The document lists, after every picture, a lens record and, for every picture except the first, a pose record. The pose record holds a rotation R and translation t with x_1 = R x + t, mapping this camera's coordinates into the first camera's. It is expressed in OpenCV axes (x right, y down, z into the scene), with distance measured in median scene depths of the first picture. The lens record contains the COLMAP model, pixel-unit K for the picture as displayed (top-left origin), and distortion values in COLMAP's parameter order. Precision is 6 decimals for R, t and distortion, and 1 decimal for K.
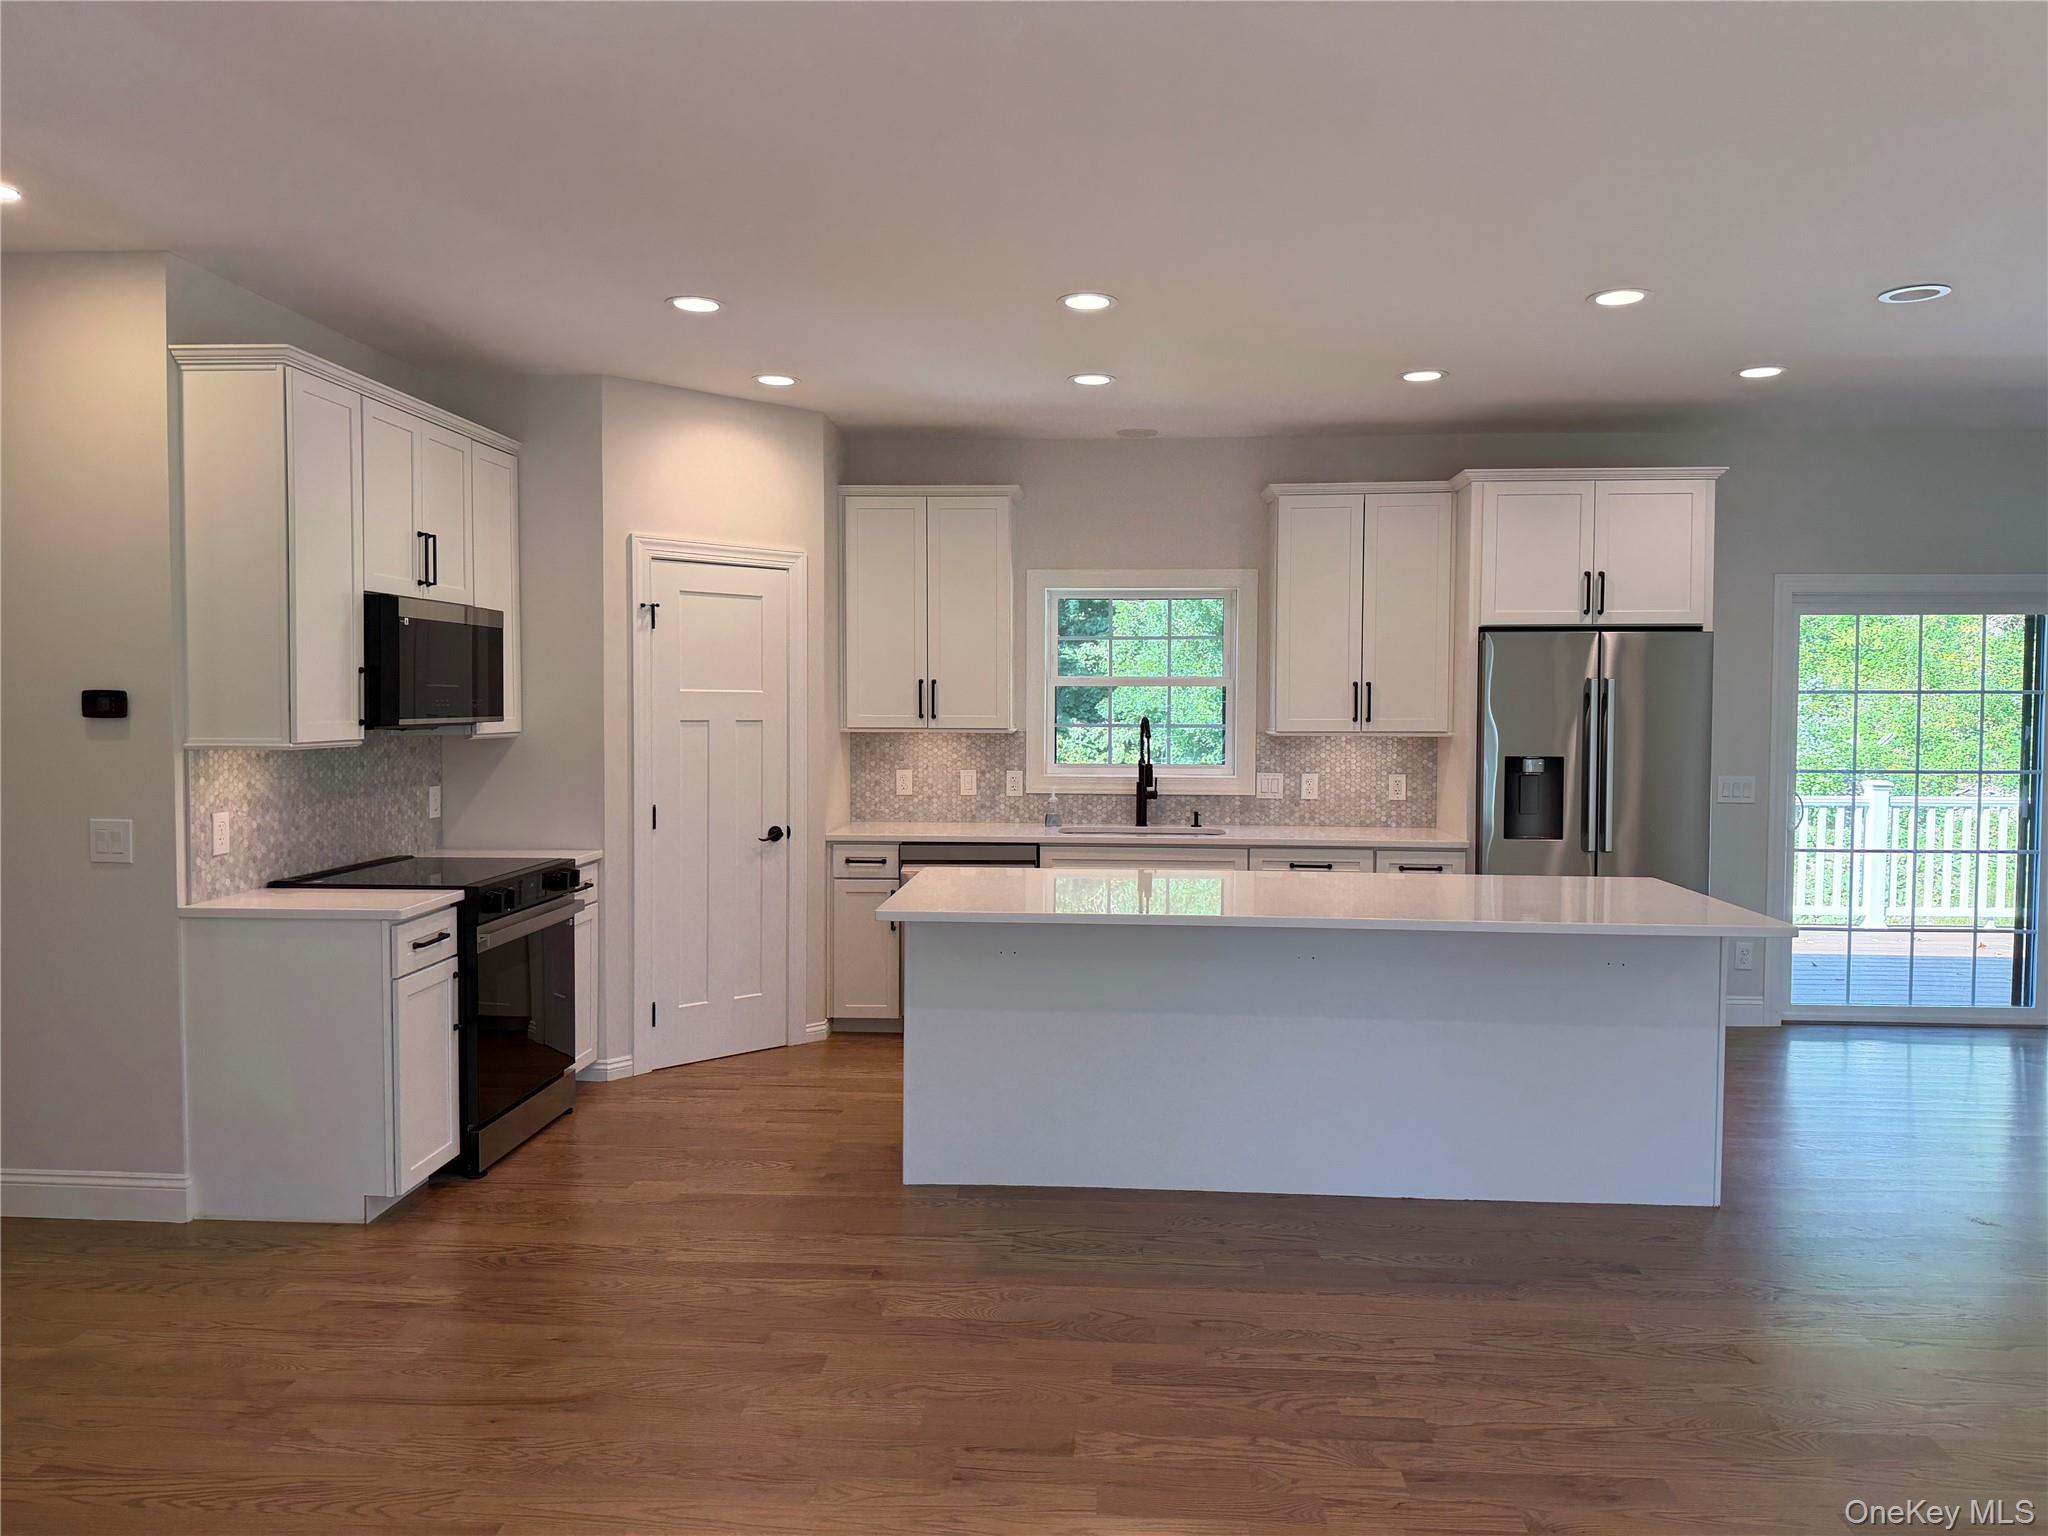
lens RADIAL K [[1426.1, 0, 1033.0], [0, 1426.1, 738.7], [0, 0, 1]] dist [0.085647, -0.122461]
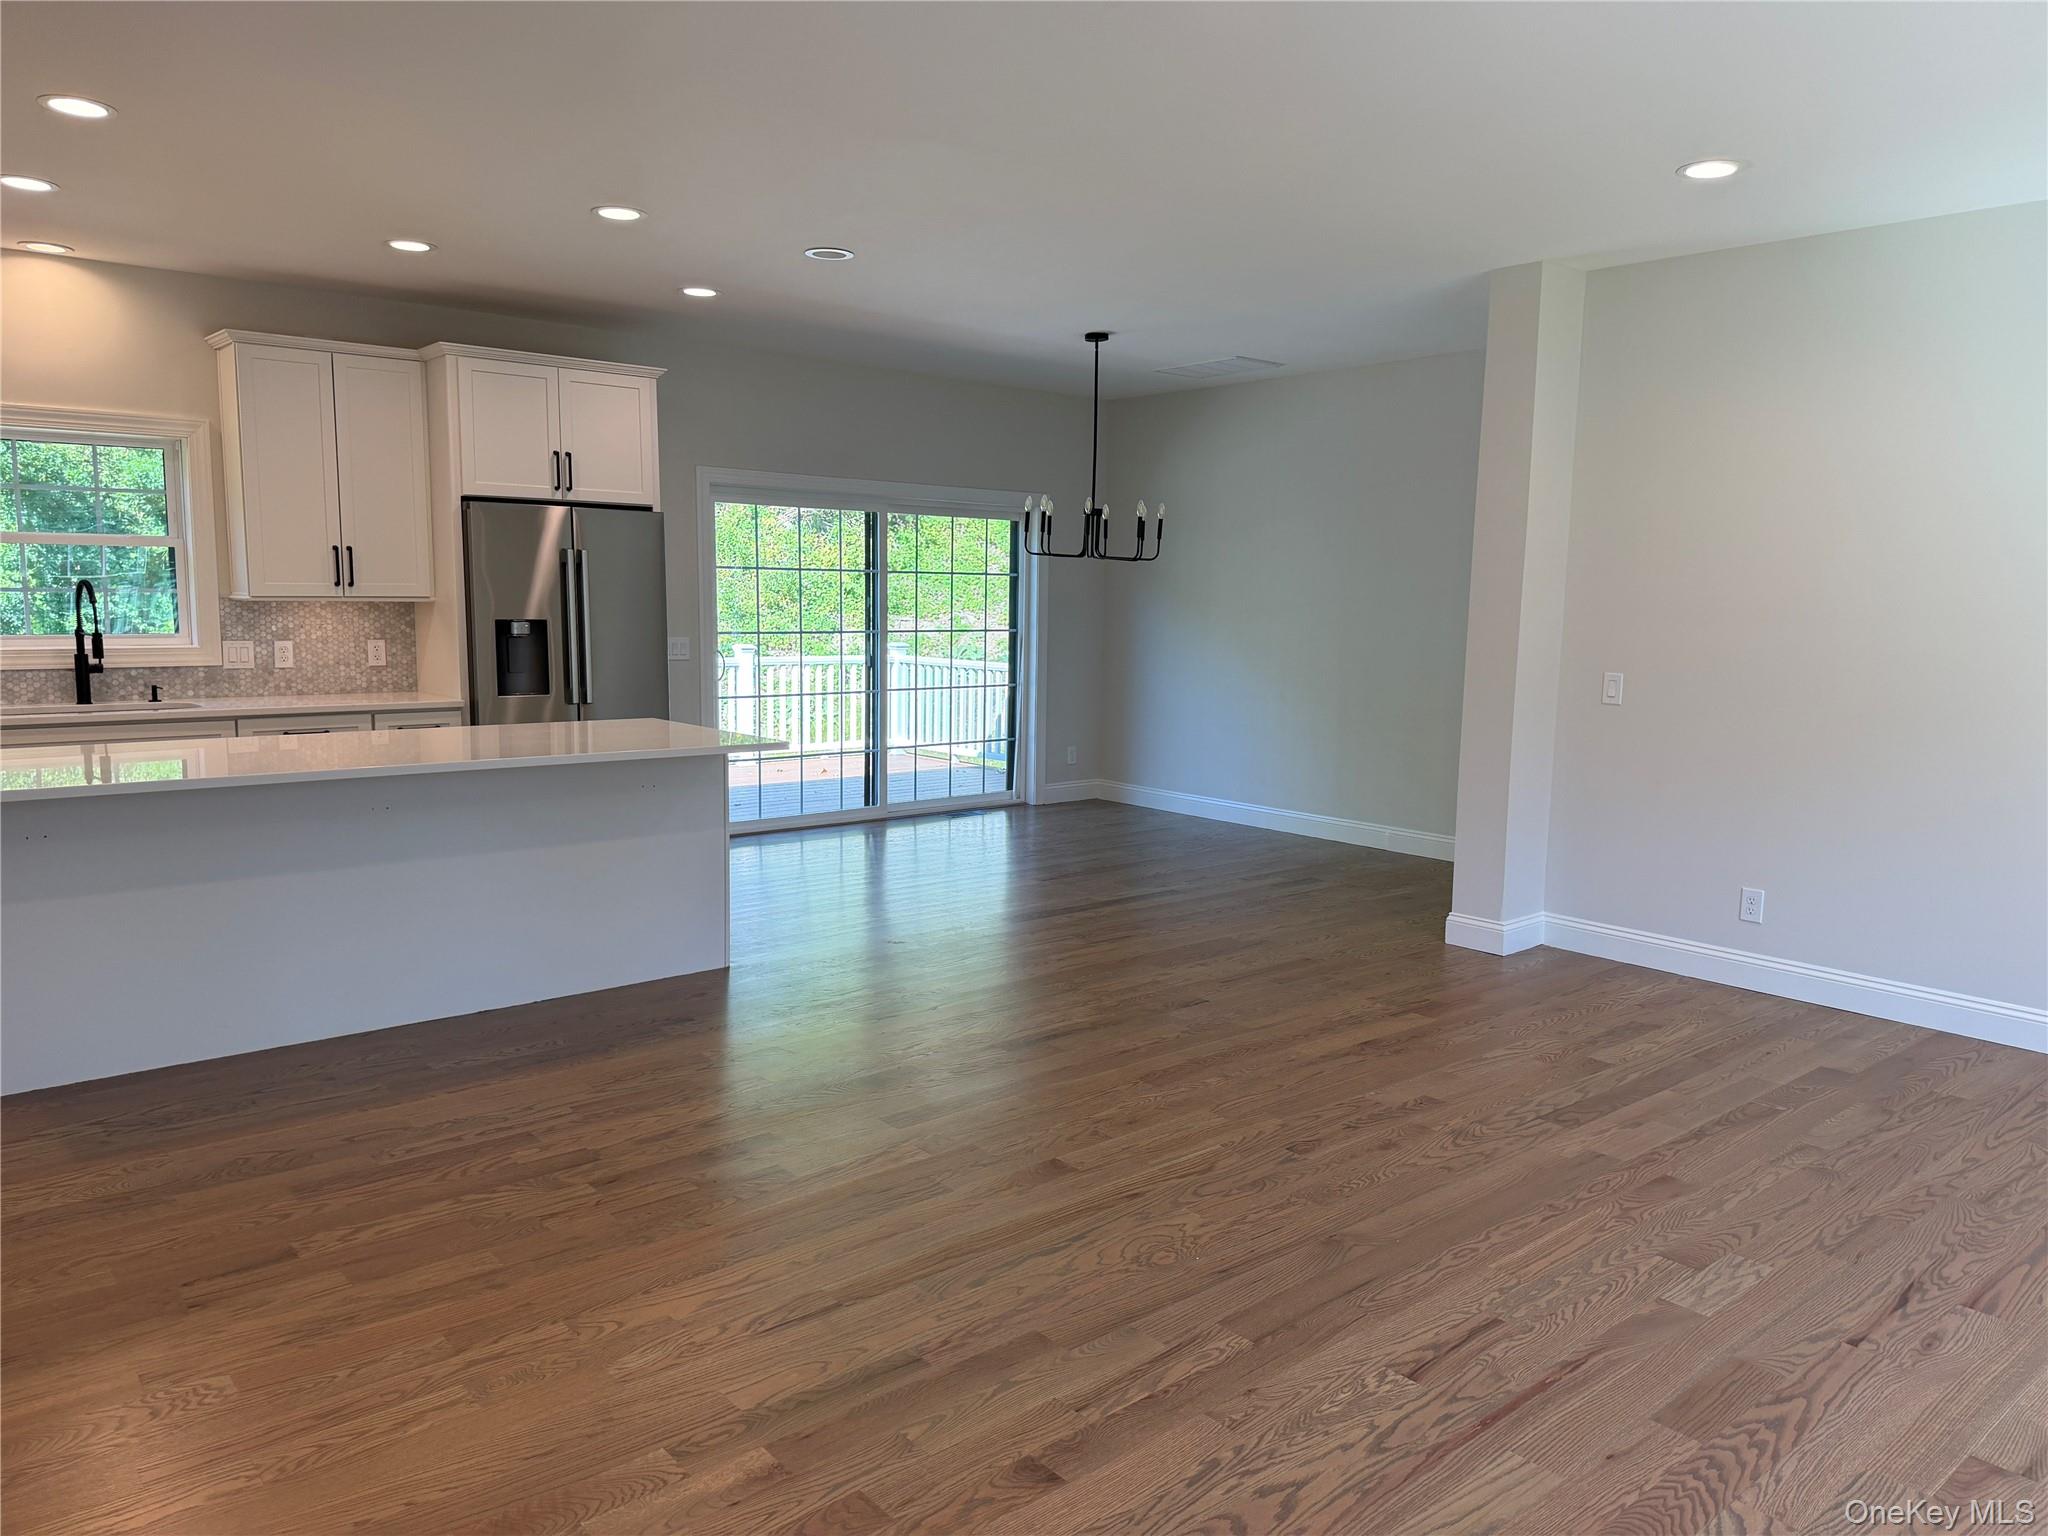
lens RADIAL K [[1419.5, 0, 1067.1], [0, 1419.5, 769.0], [0, 0, 1]] dist [-0.004972, -0.042965]
pose [[0.698014, -0.077970, 0.711827, -0.132696], [0.003842, 0.994448, 0.105160, 0.013443], [-0.716074, -0.070668, 0.694438, -0.048437]]
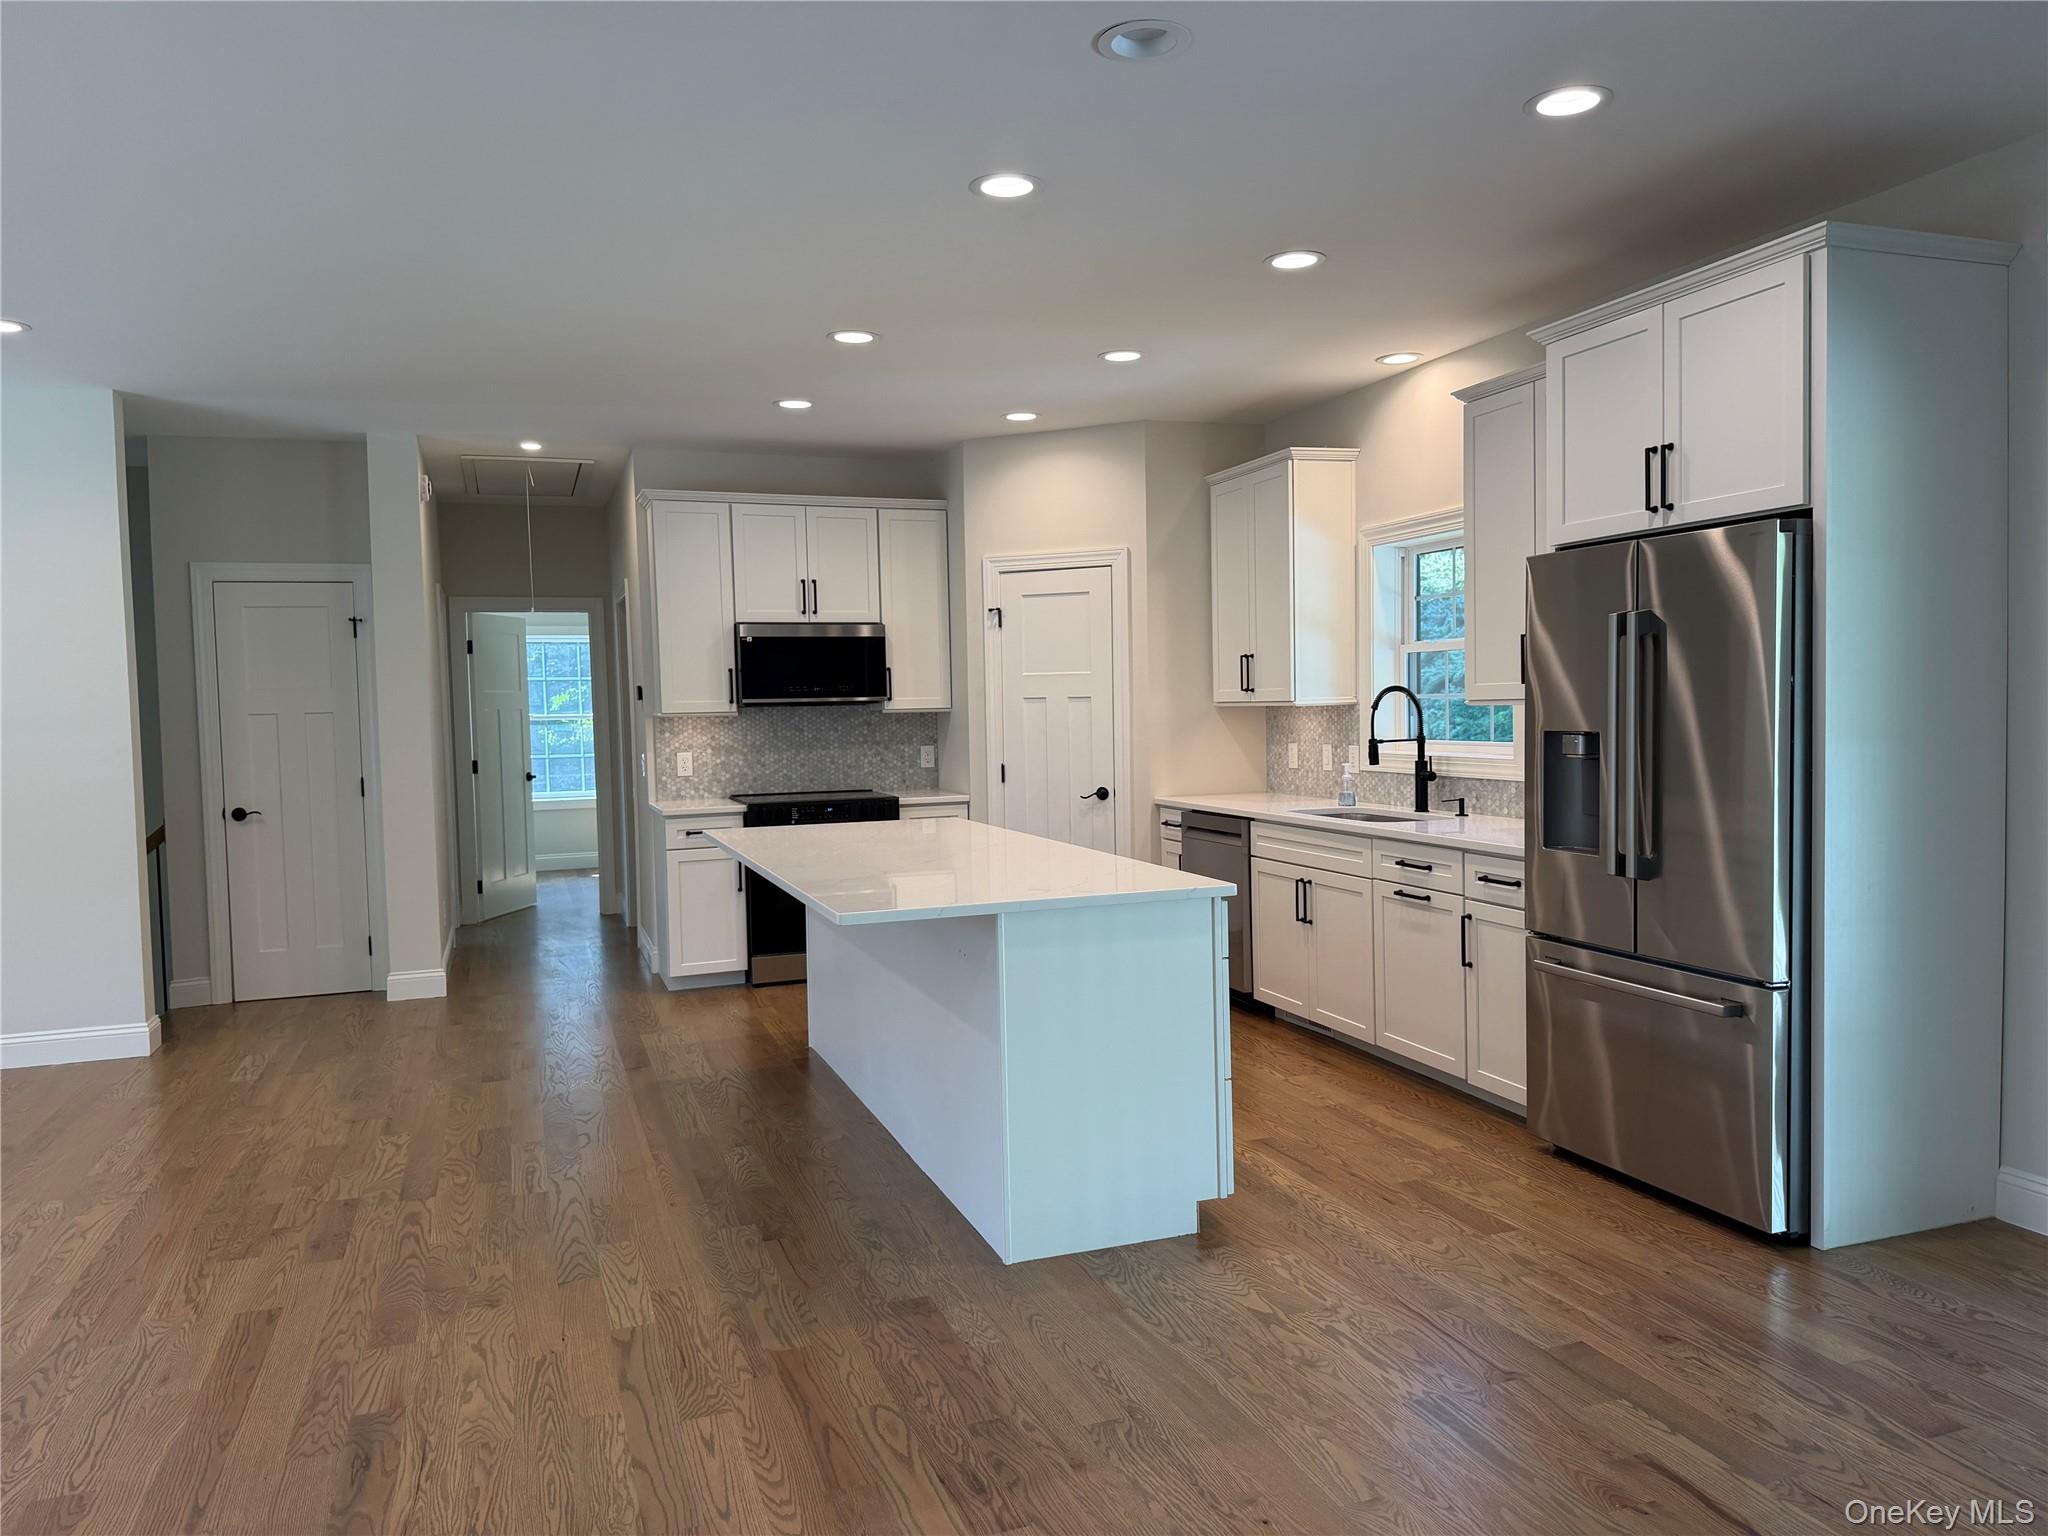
lens RADIAL K [[1426.1, 0, 1033.0], [0, 1426.1, 738.7], [0, 0, 1]] dist [0.085647, -0.122461]
pose [[0.397067, 0.011128, -0.917722, 0.853078], [-0.003380, 0.999937, 0.010662, 0.009179], [0.917783, -0.001132, 0.397080, 0.475627]]
